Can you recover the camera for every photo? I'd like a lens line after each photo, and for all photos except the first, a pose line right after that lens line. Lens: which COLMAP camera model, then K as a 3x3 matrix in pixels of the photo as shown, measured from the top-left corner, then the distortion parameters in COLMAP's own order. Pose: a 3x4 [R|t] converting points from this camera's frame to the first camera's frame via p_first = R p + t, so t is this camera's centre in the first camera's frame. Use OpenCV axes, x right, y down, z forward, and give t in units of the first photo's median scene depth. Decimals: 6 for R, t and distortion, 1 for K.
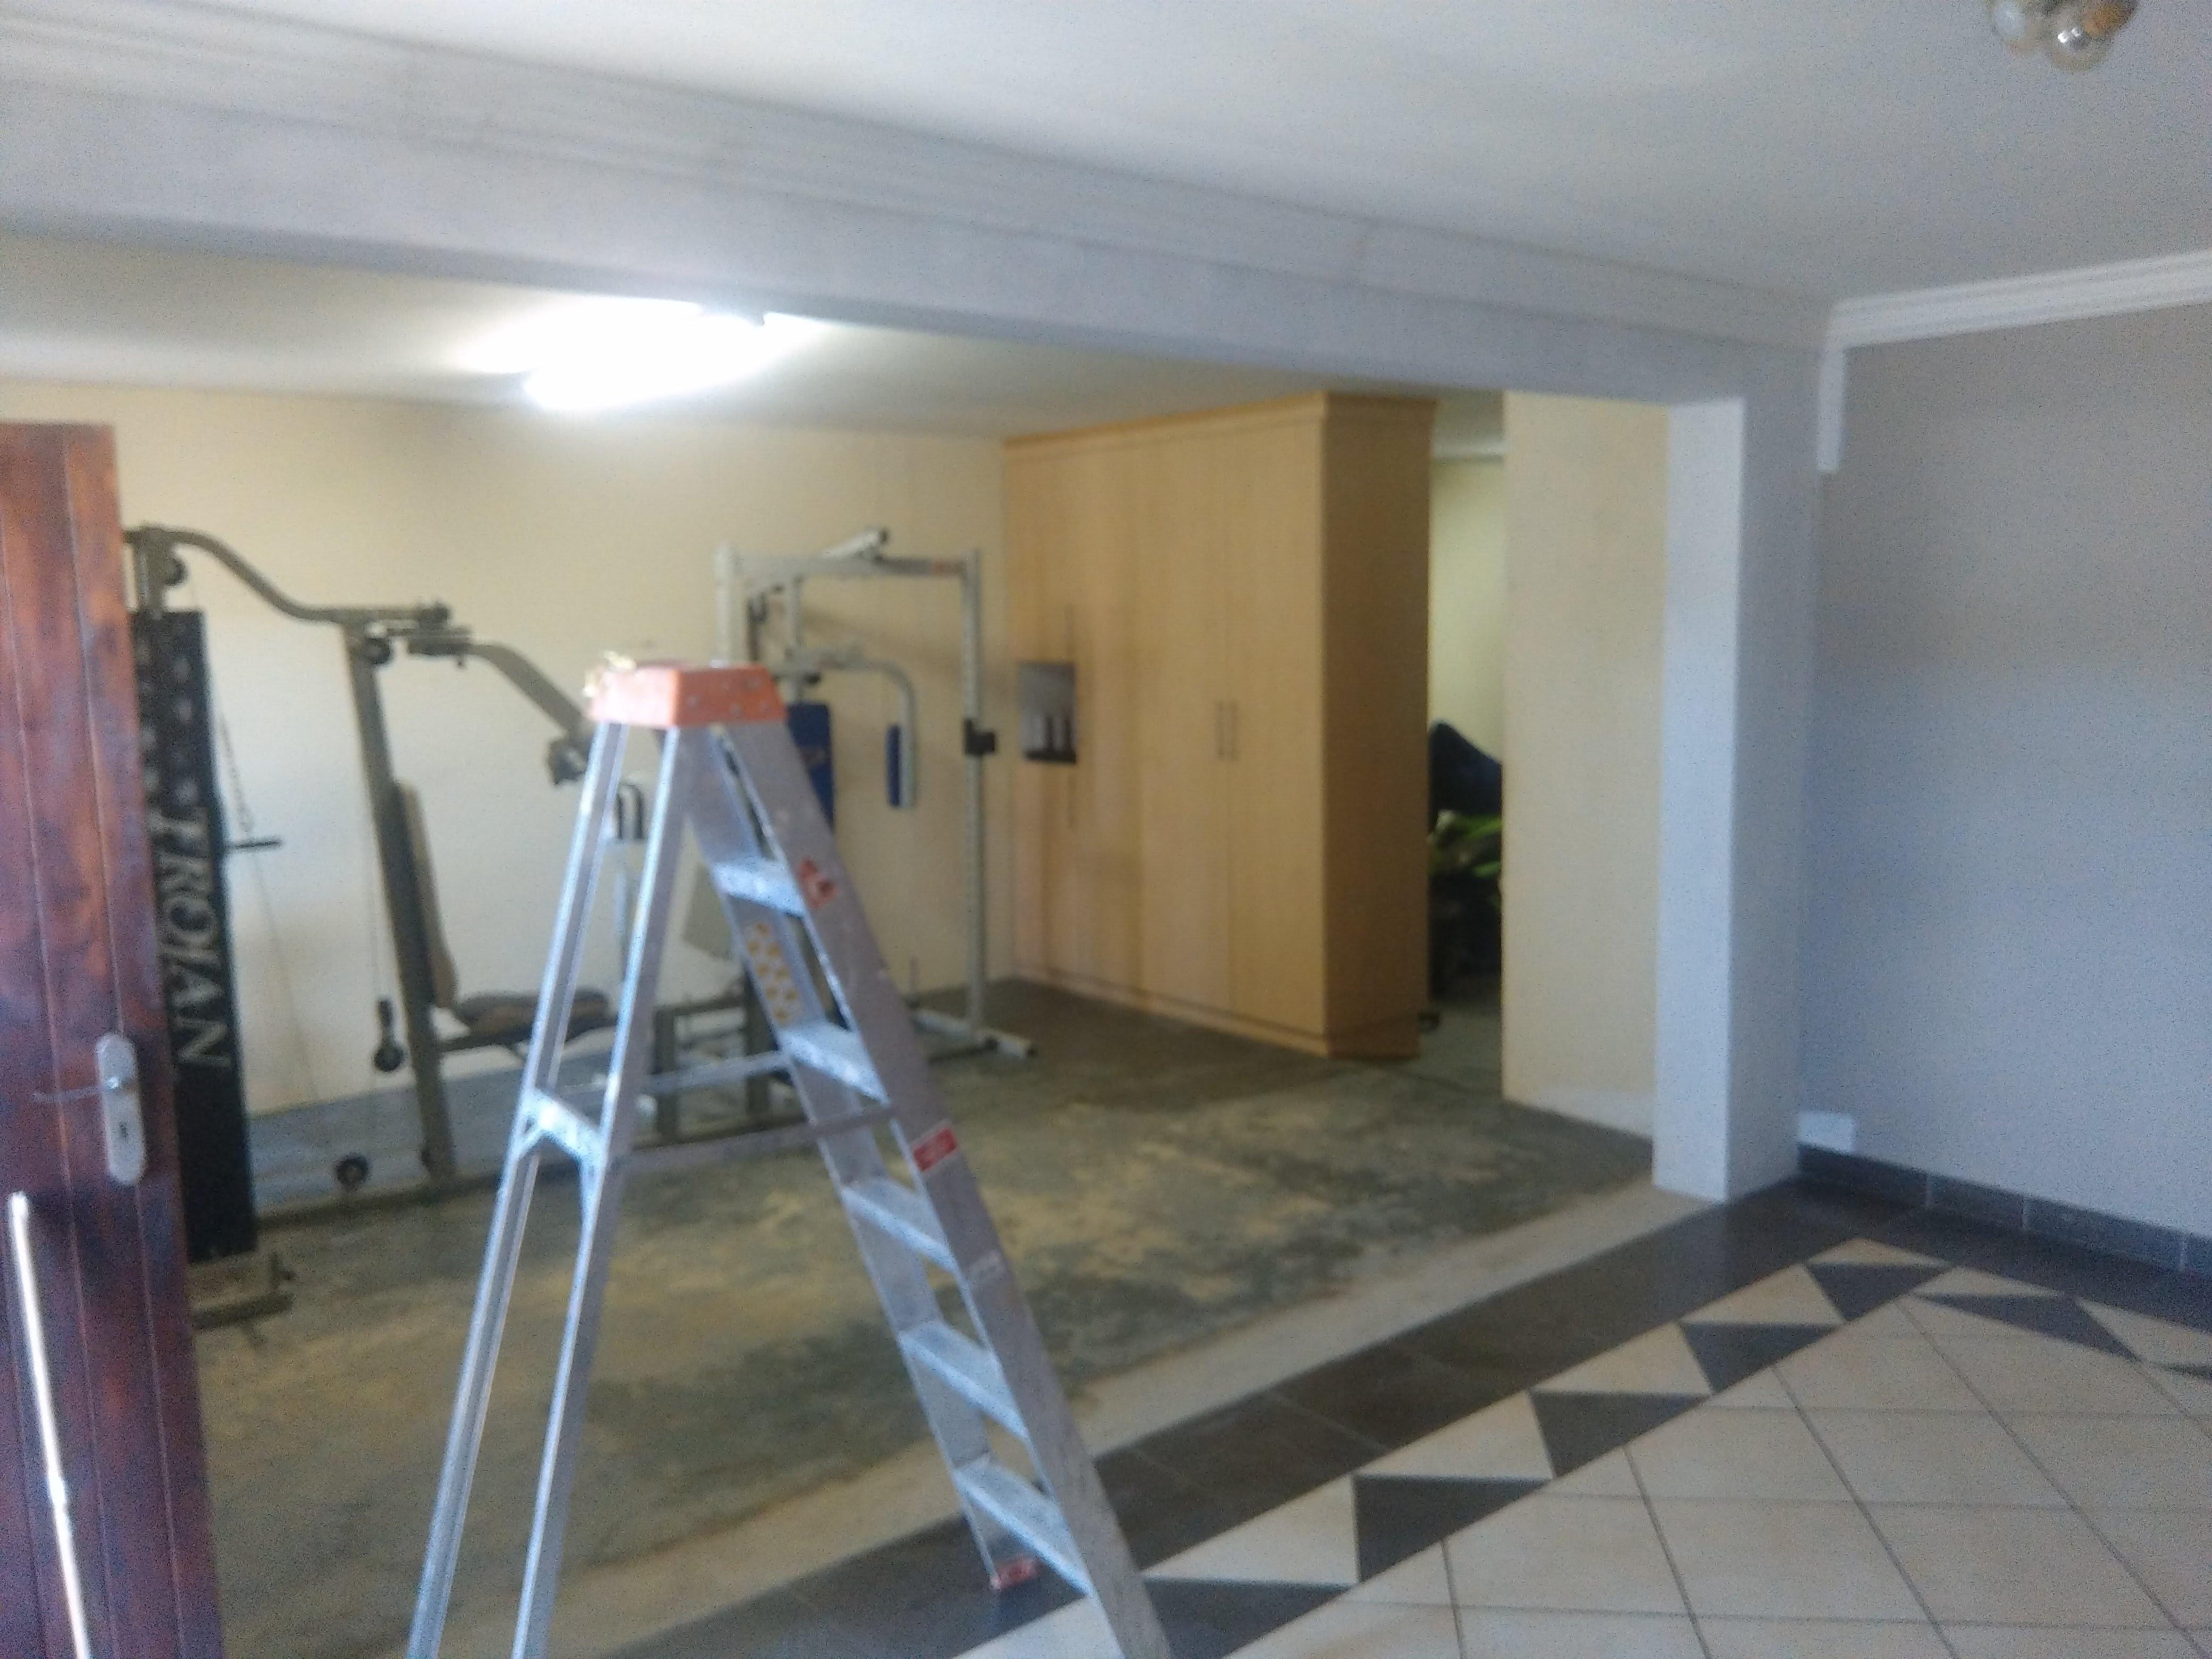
lens RADIAL K [[1721.3, 0, 1110.4], [0, 1721.3, 836.2], [0, 0, 1]] dist [0.091253, -0.115731]
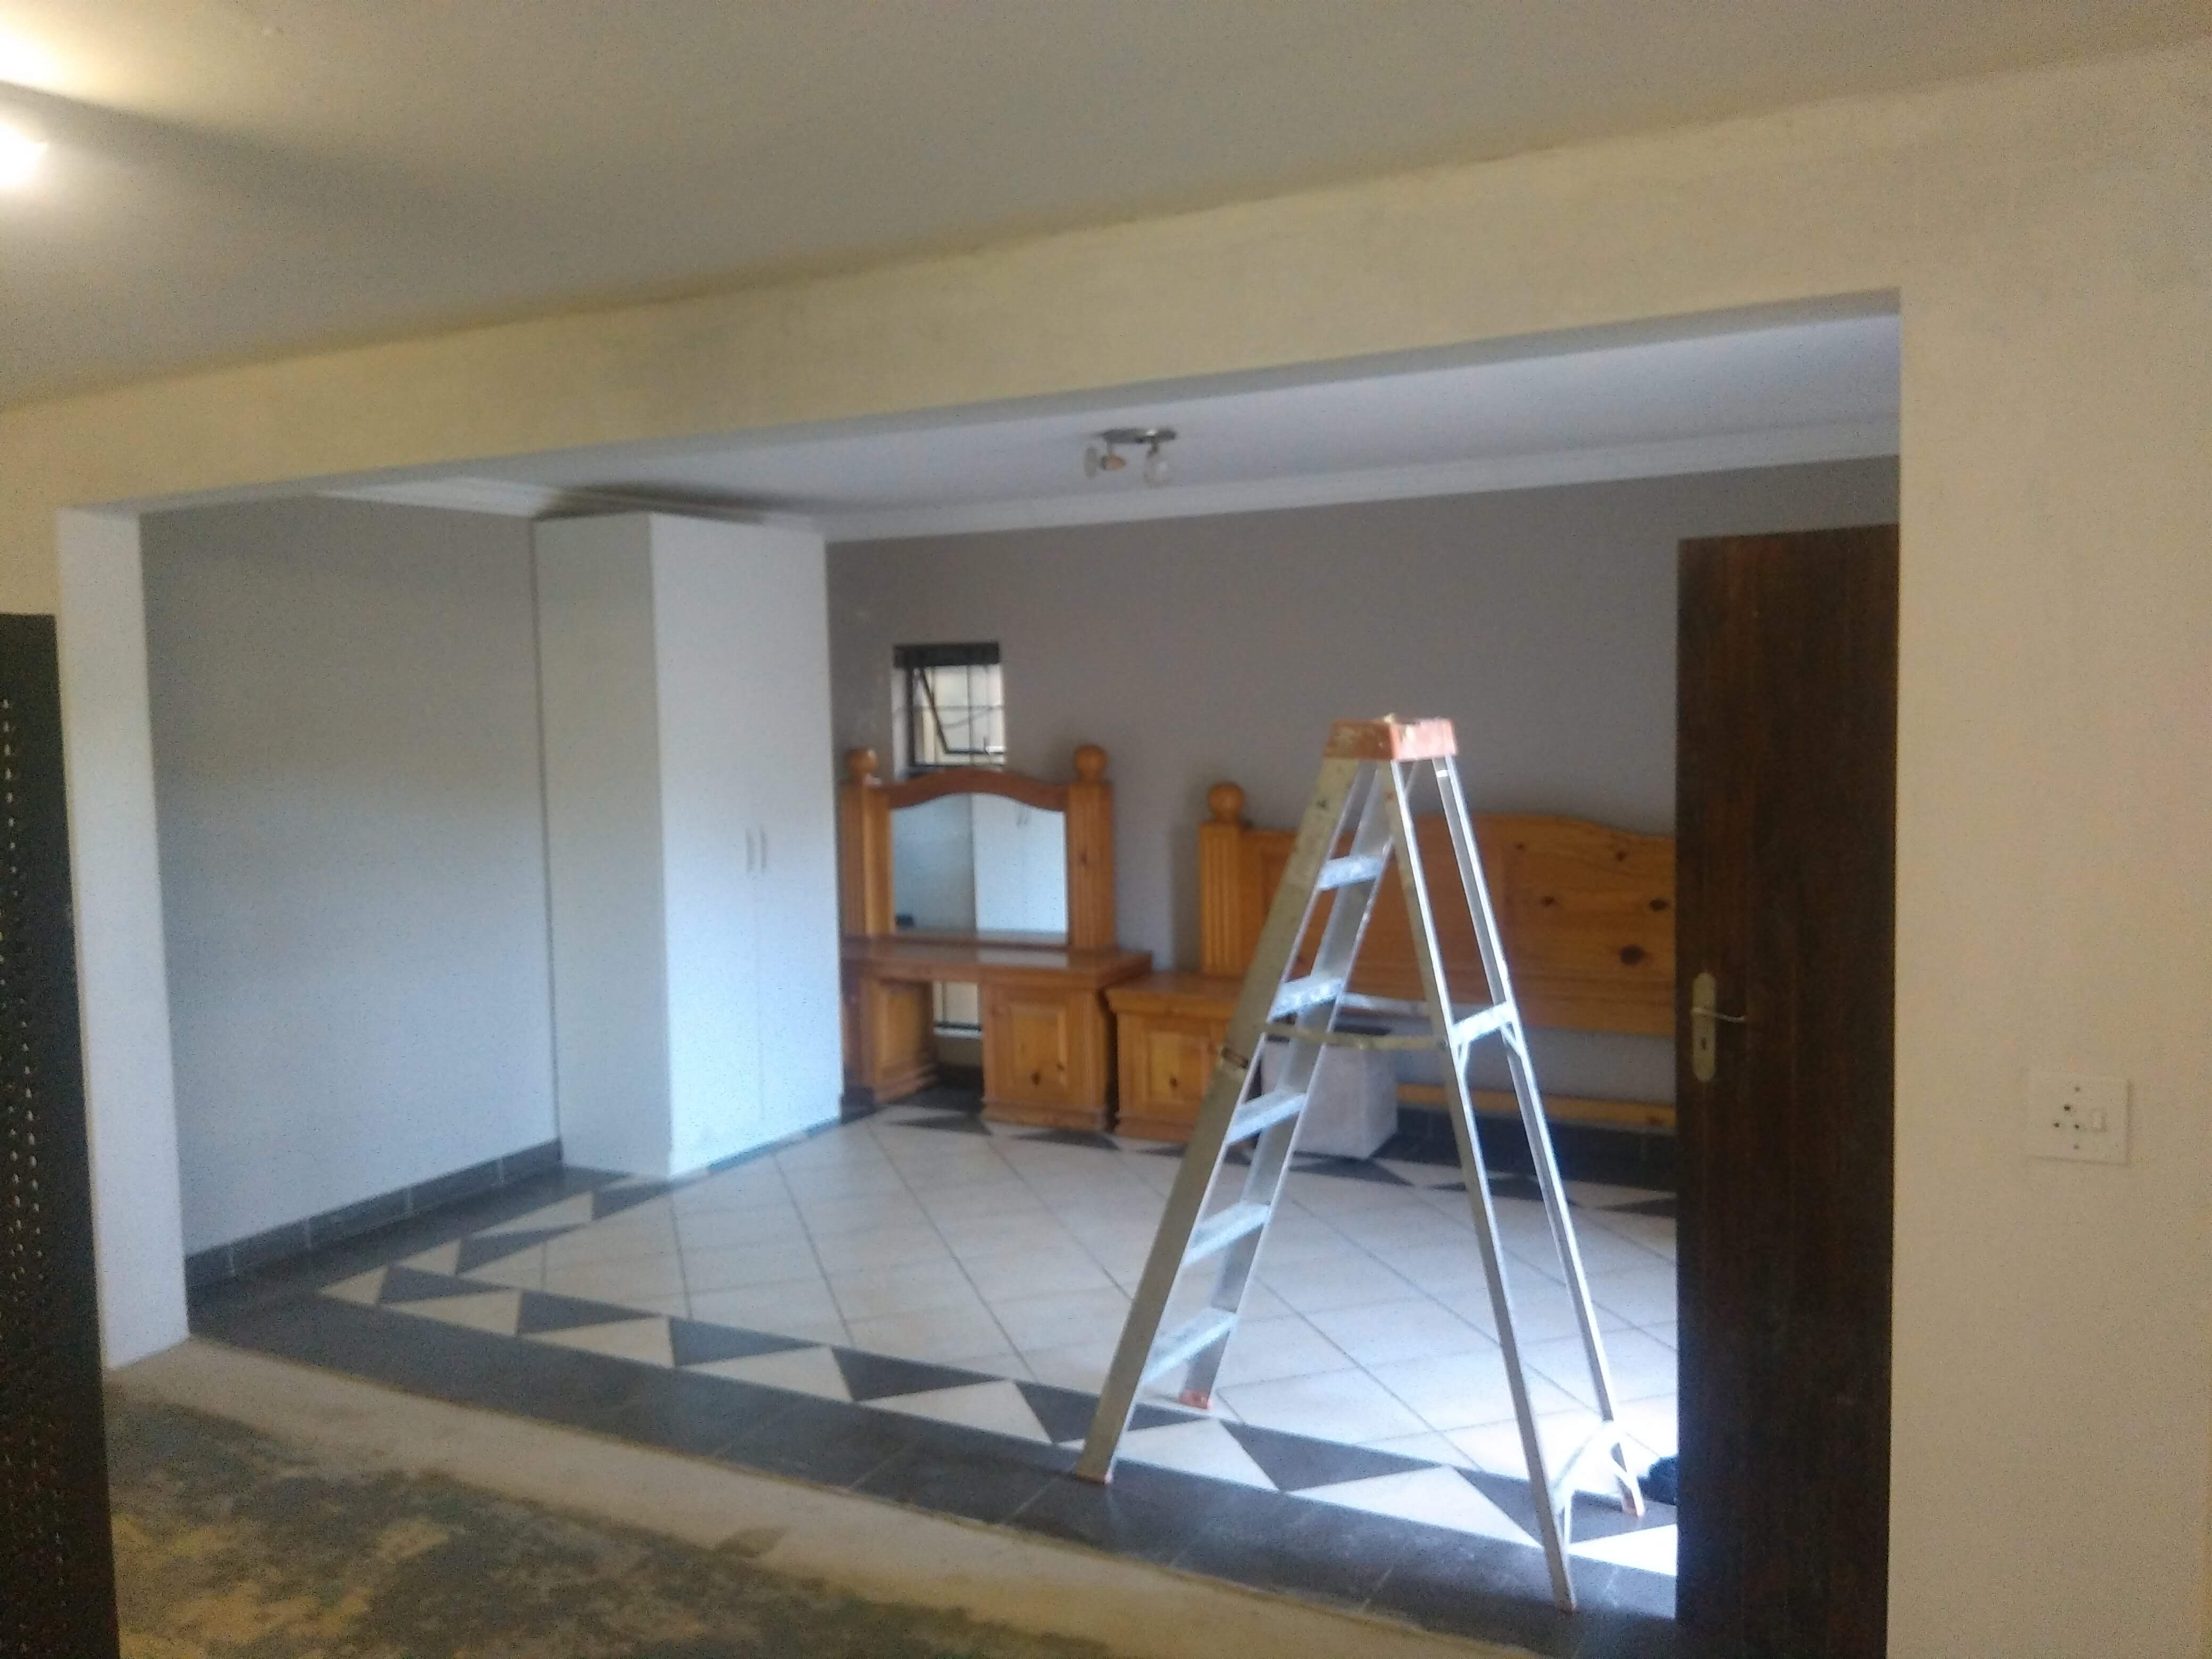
lens RADIAL K [[1721.3, 0, 1113.0], [0, 1721.3, 807.5], [0, 0, 1]] dist [0.091253, -0.115731]
pose [[-0.377105, -0.035398, 0.925494, -0.846809], [0.149844, 0.983773, 0.098683, -0.114602], [-0.913969, 0.175894, -0.365681, 0.968898]]
